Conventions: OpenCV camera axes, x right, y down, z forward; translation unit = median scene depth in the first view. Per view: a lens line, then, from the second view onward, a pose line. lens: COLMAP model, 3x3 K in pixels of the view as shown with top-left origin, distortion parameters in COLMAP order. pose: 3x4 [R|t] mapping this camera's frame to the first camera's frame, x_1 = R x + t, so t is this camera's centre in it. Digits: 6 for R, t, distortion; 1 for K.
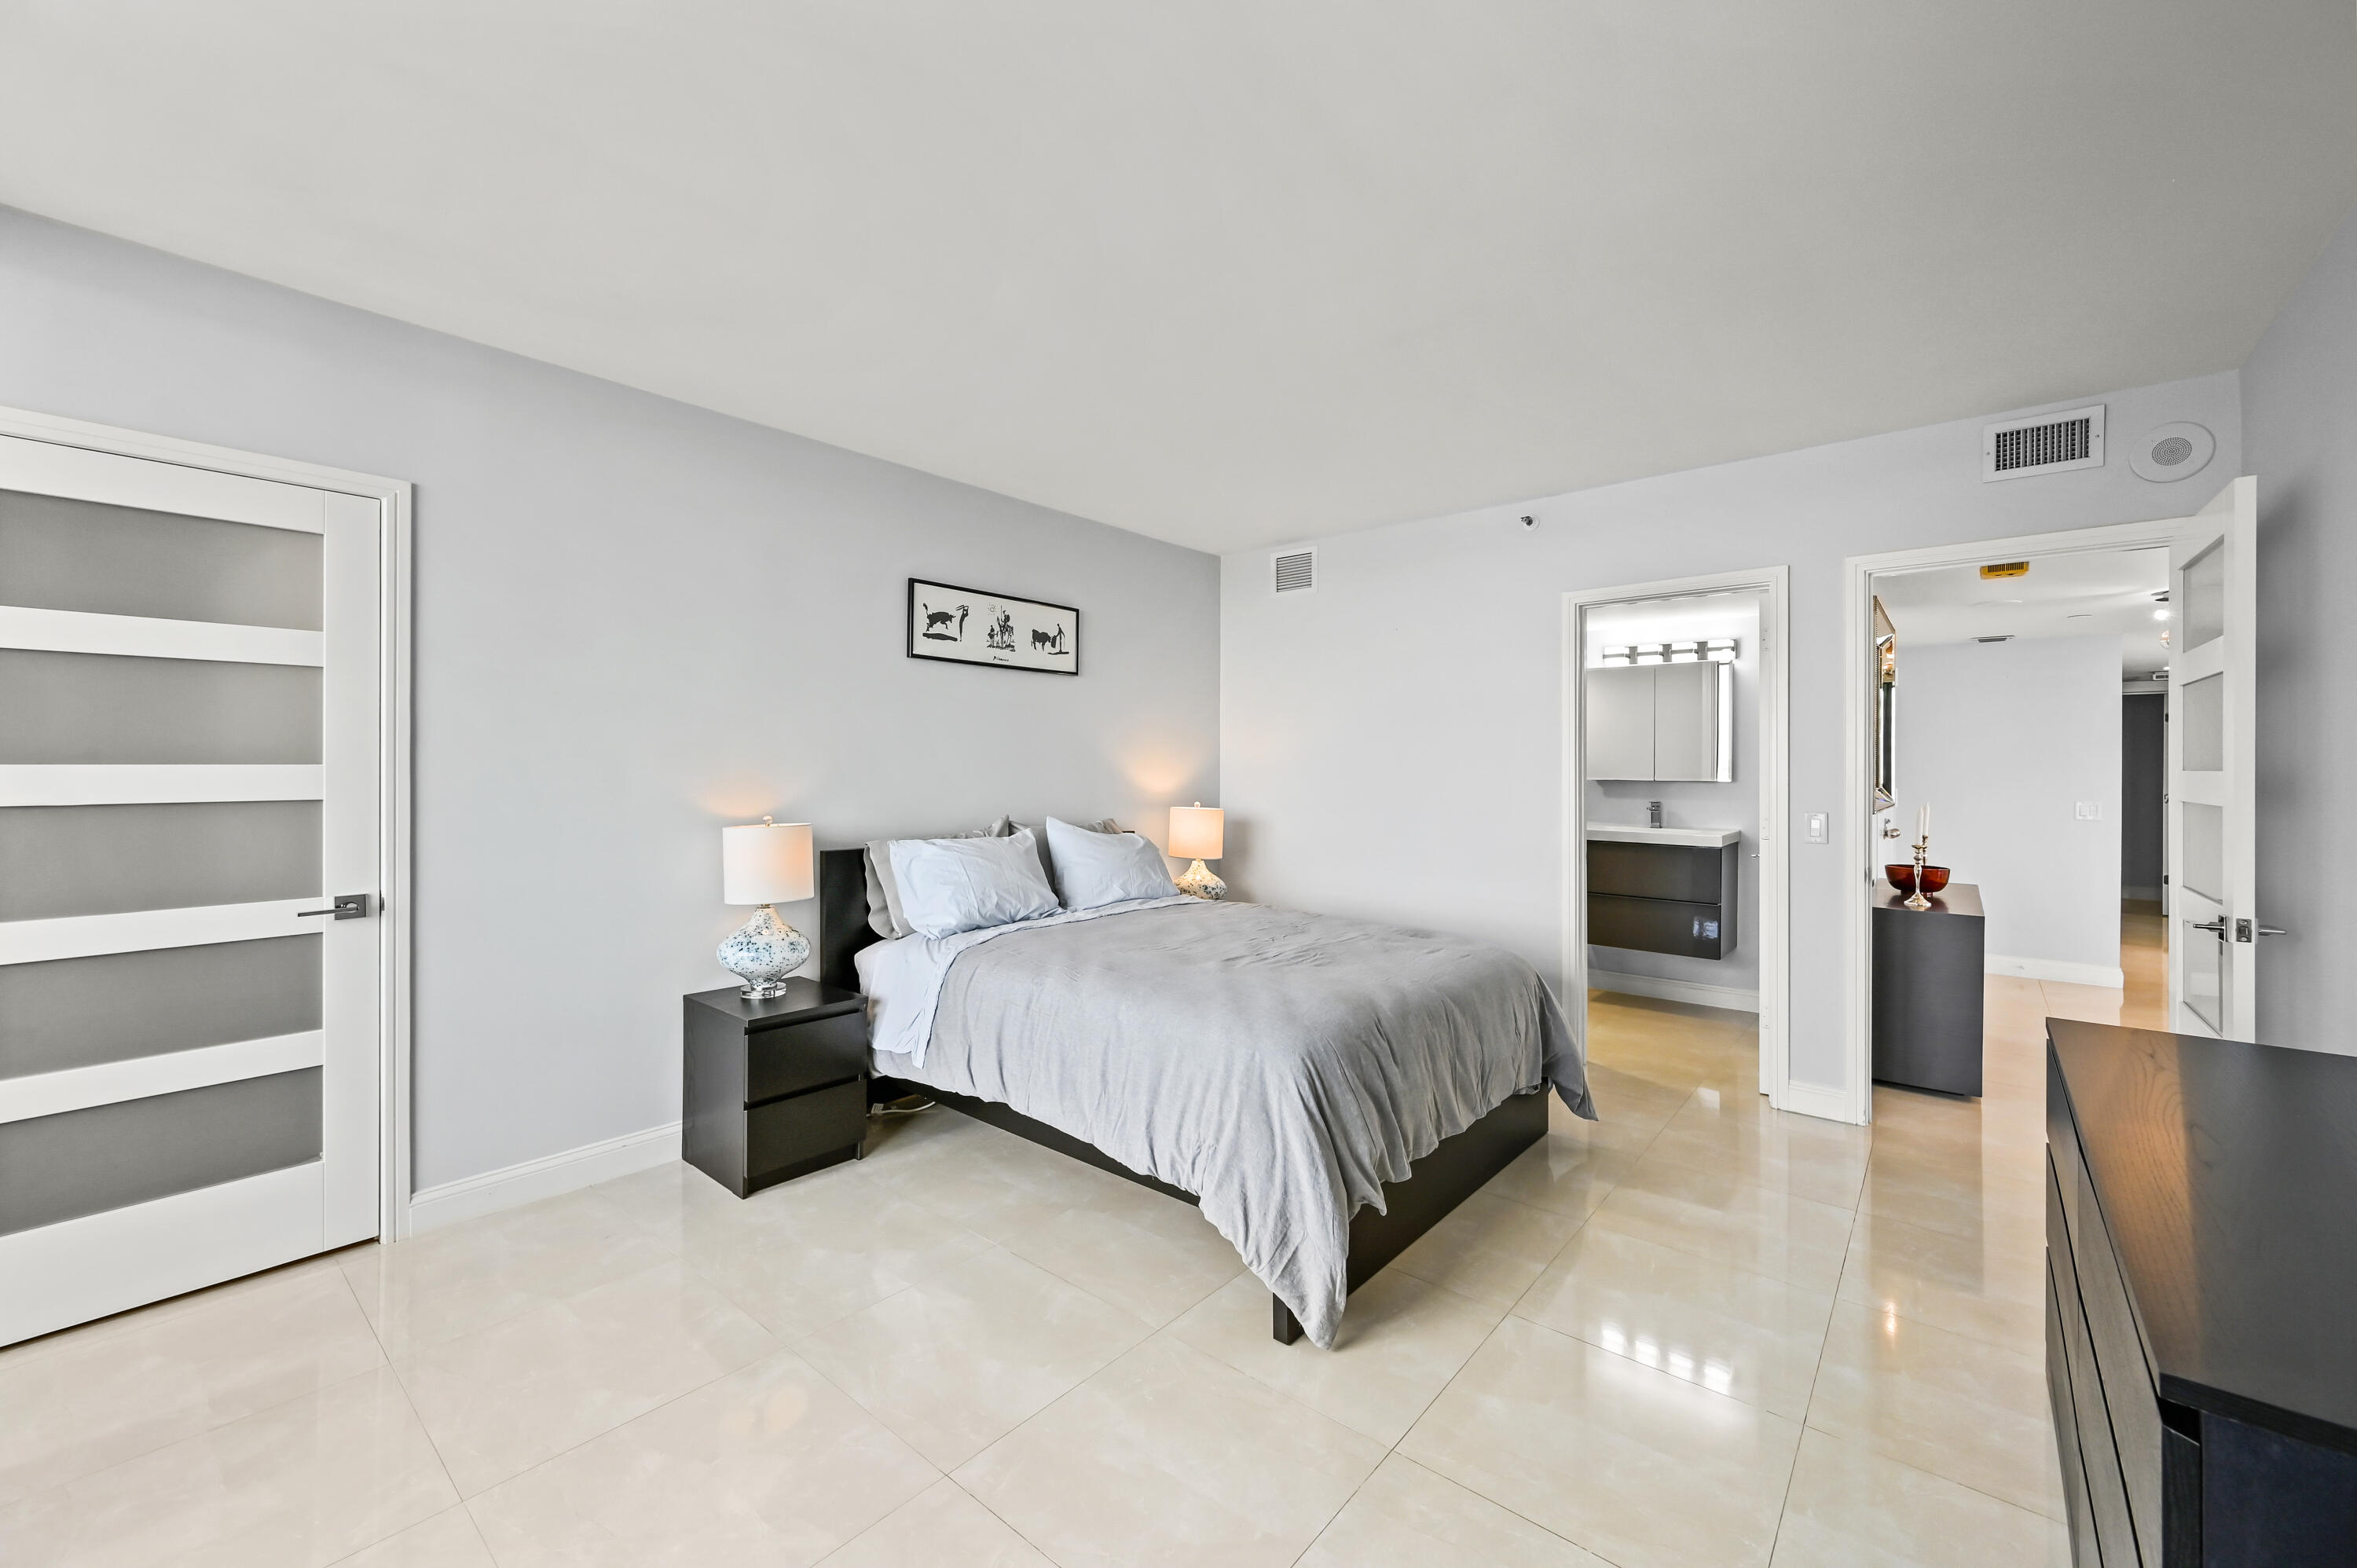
lens RADIAL K [[931.8, 0, 1176.3], [0, 931.8, 770.3], [0, 0, 1]] dist [0.003663, -0.000953]
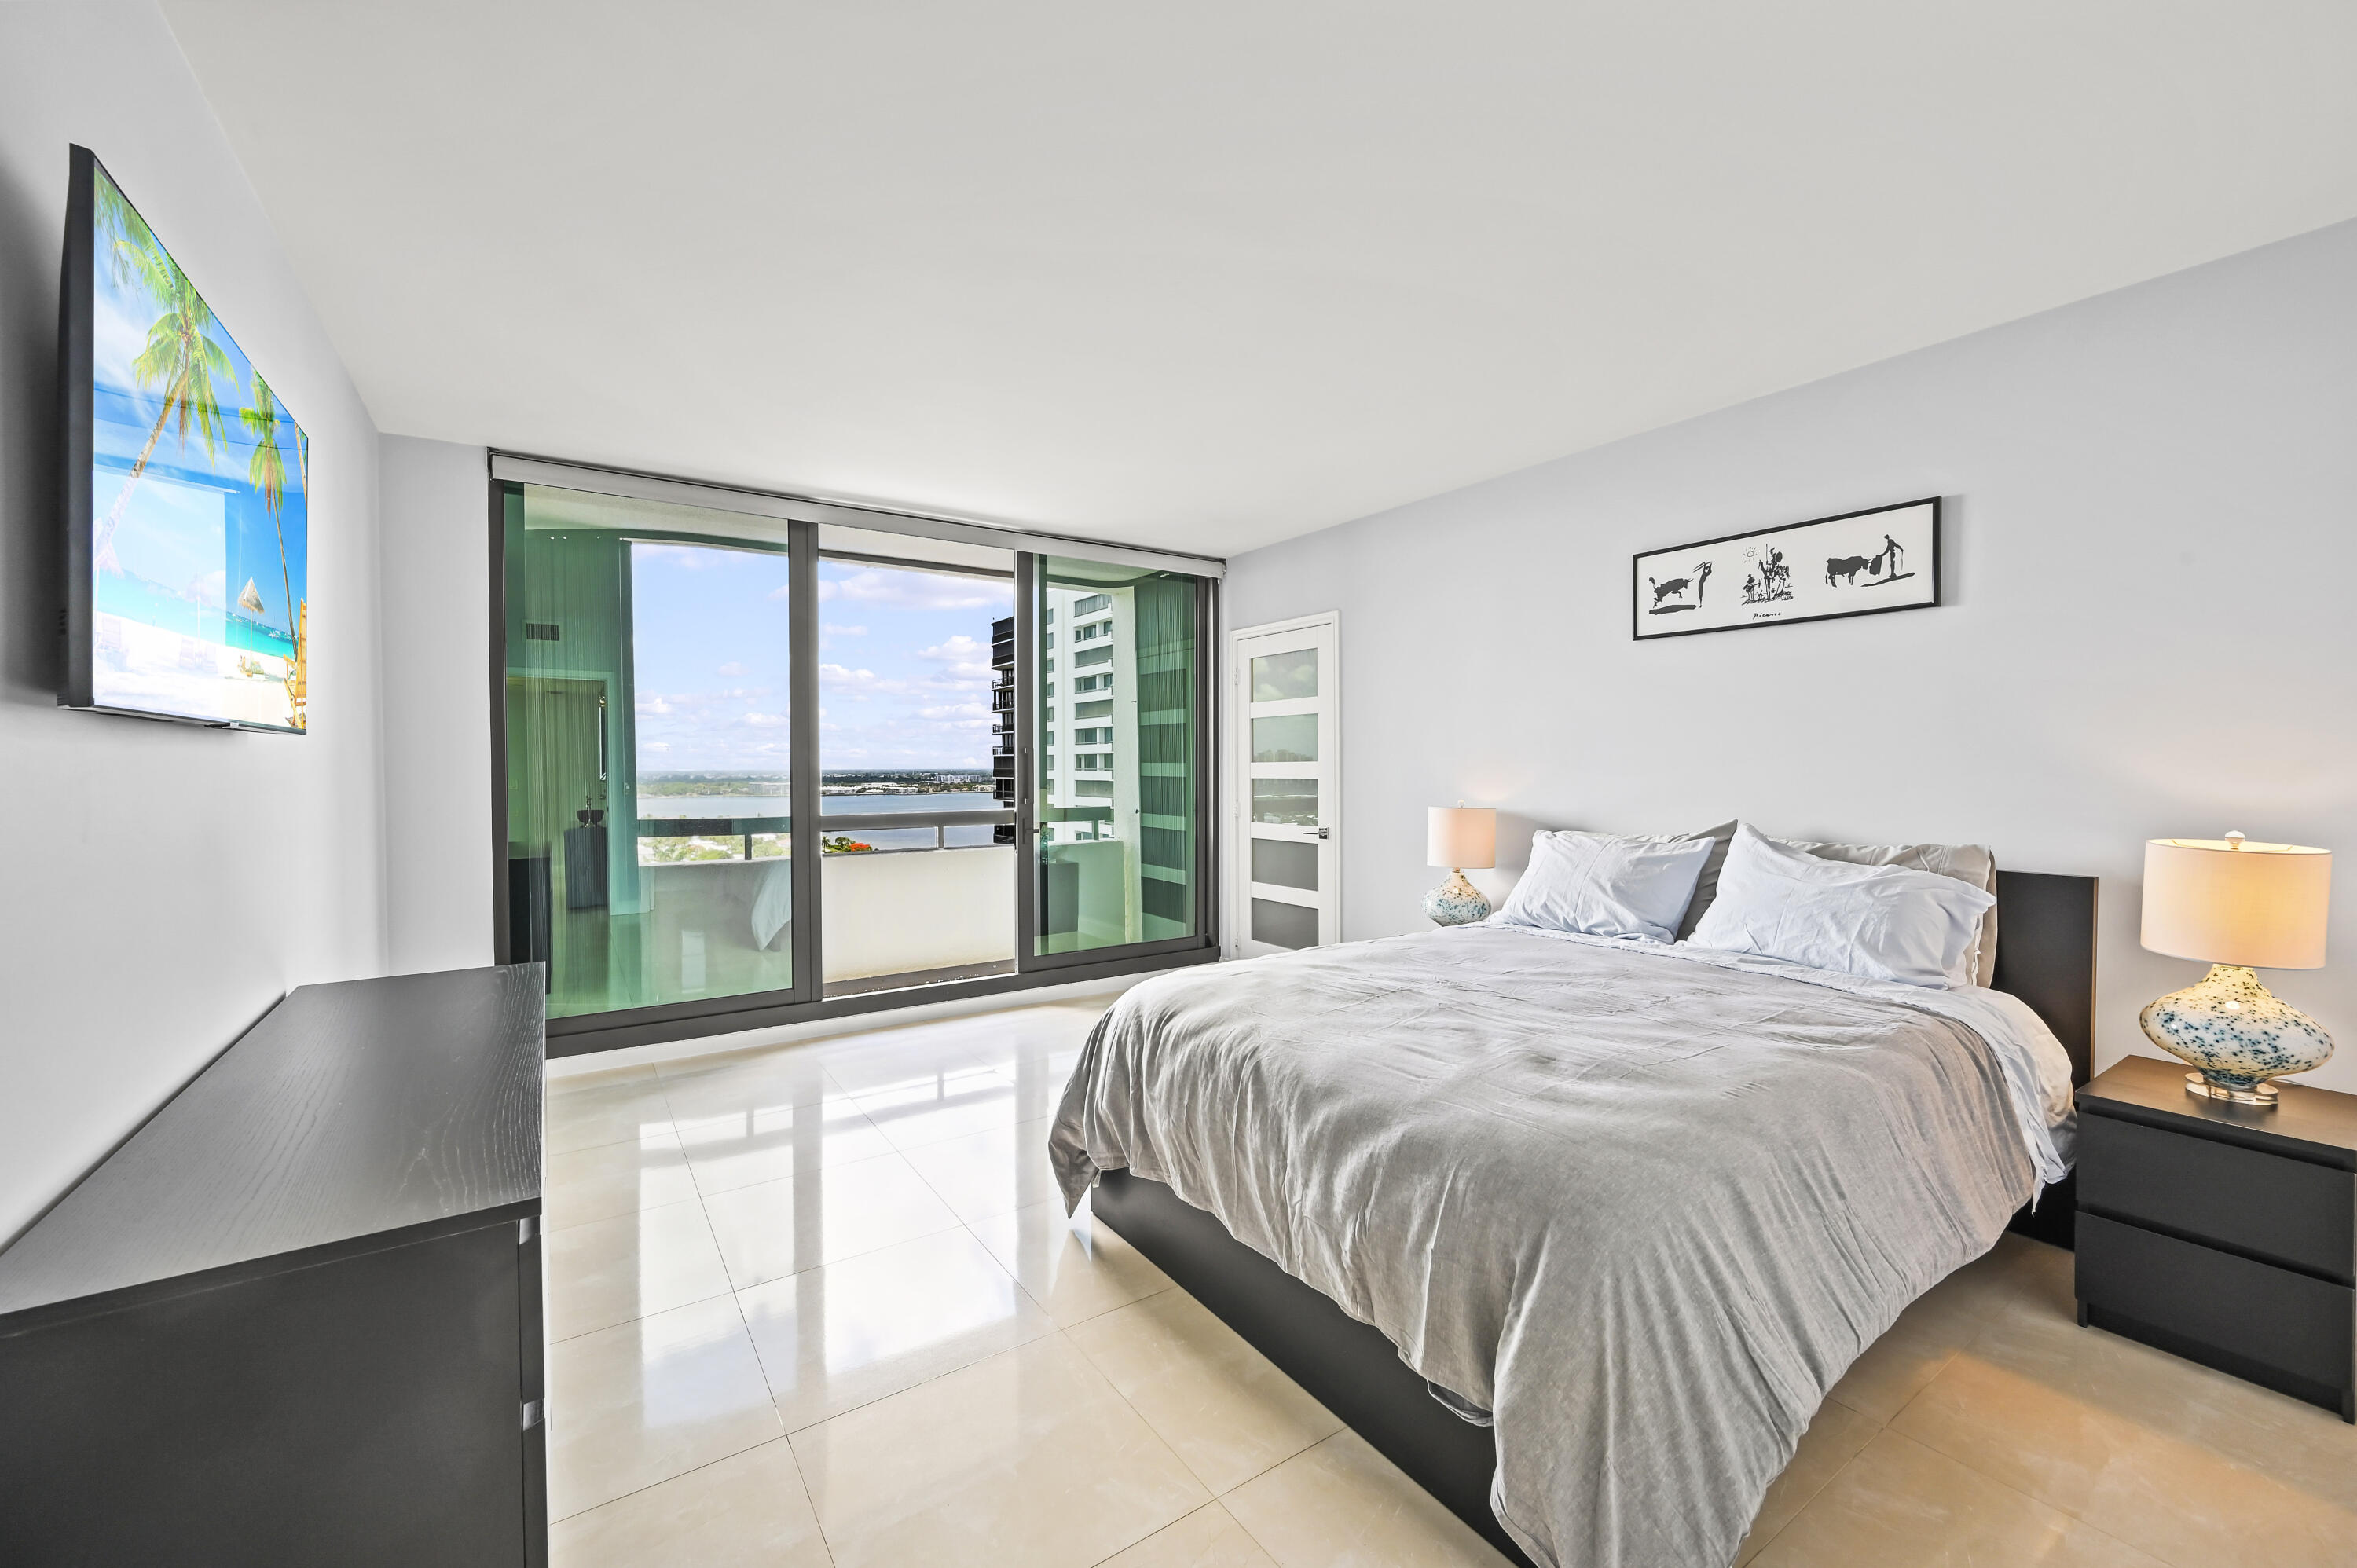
lens RADIAL K [[931.8, 0, 1172.8], [0, 931.8, 775.9], [0, 0, 1]] dist [0.003663, -0.000953]
pose [[-0.258282, 0.012096, -0.965994, 0.702759], [0.005707, 0.999923, 0.010995, 0.000680], [0.966053, -0.002673, -0.258331, 0.763495]]
